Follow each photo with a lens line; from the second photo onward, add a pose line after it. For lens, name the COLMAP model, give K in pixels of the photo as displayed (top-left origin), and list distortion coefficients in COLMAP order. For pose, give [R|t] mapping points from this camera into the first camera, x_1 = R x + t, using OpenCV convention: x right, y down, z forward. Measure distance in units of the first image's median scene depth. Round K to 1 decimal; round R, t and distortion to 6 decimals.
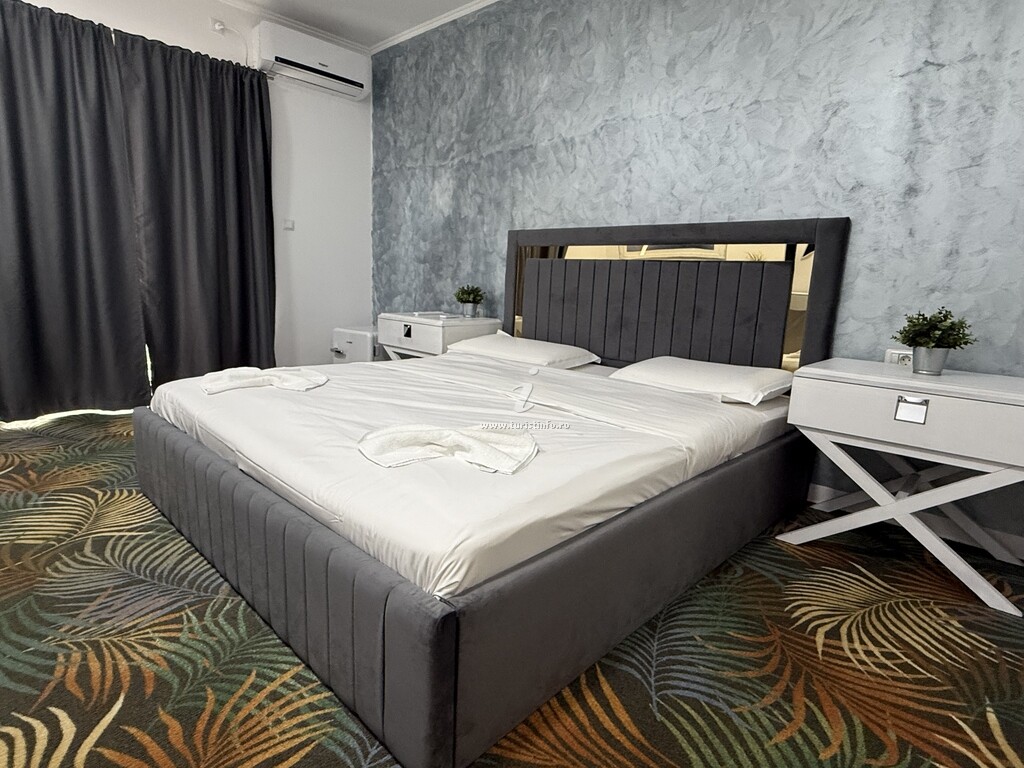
lens RADIAL K [[554.1, 0, 512.3], [0, 554.1, 373.3], [0, 0, 1]] dist [-0.001708, -0.000519]
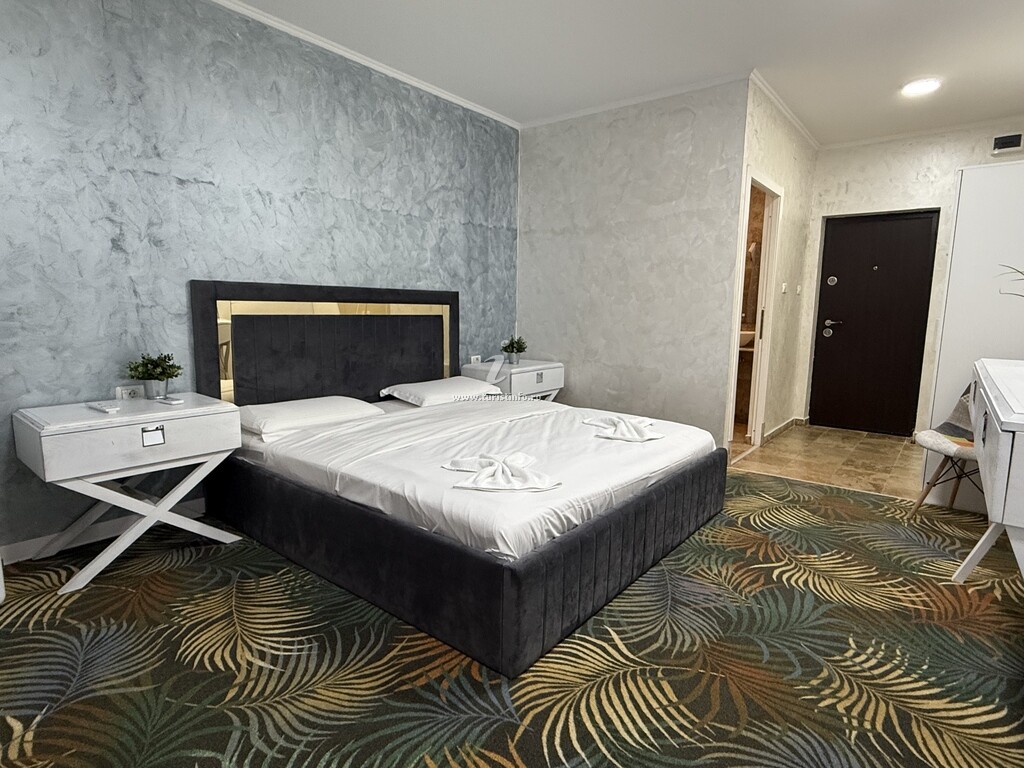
lens RADIAL K [[554.1, 0, 510.3], [0, 554.1, 365.0], [0, 0, 1]] dist [-0.001708, -0.000519]
pose [[-0.076770, -0.143682, 0.986642, -1.971529], [0.150714, 0.976519, 0.153934, -0.453287], [-0.985592, 0.160519, -0.053312, 1.448444]]
